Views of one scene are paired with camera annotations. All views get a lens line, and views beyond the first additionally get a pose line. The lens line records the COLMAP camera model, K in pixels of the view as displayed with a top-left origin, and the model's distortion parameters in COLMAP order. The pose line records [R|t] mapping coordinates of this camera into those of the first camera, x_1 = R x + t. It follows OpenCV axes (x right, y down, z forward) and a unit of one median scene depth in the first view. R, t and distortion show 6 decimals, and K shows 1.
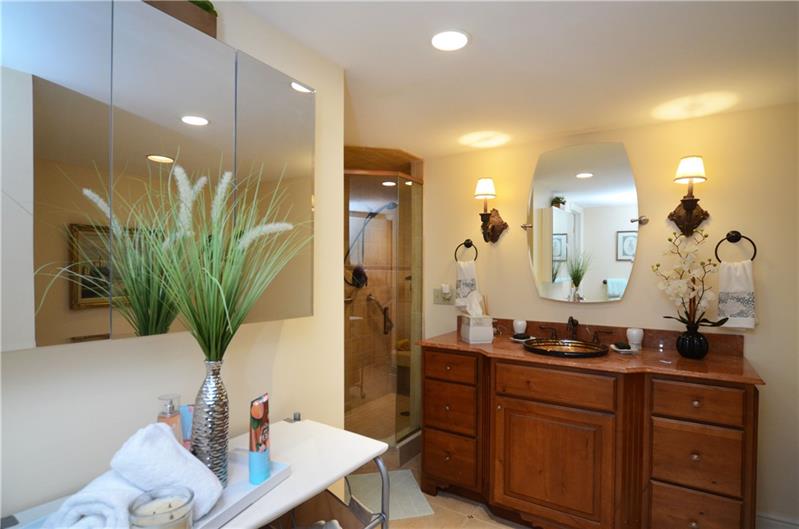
lens RADIAL K [[422.8, 0, 399.4], [0, 422.8, 277.2], [0, 0, 1]] dist [-0.012996, 0.000269]
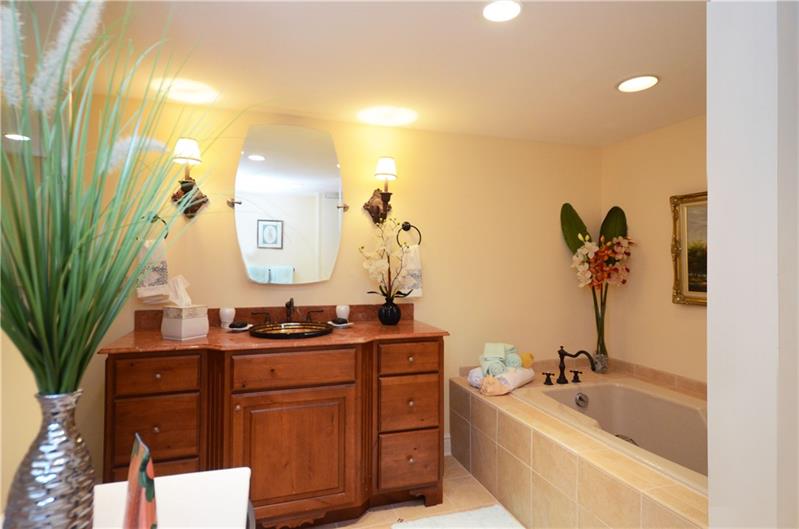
lens RADIAL K [[442.1, 0, 399.5], [0, 442.1, 264.5], [0, 0, 1]] dist [0.038944, 0.000039]
pose [[0.639560, -0.004806, 0.768726, -0.255084], [0.013172, 0.999902, -0.004707, 0.026015], [-0.768628, 0.013136, 0.639561, 0.163279]]
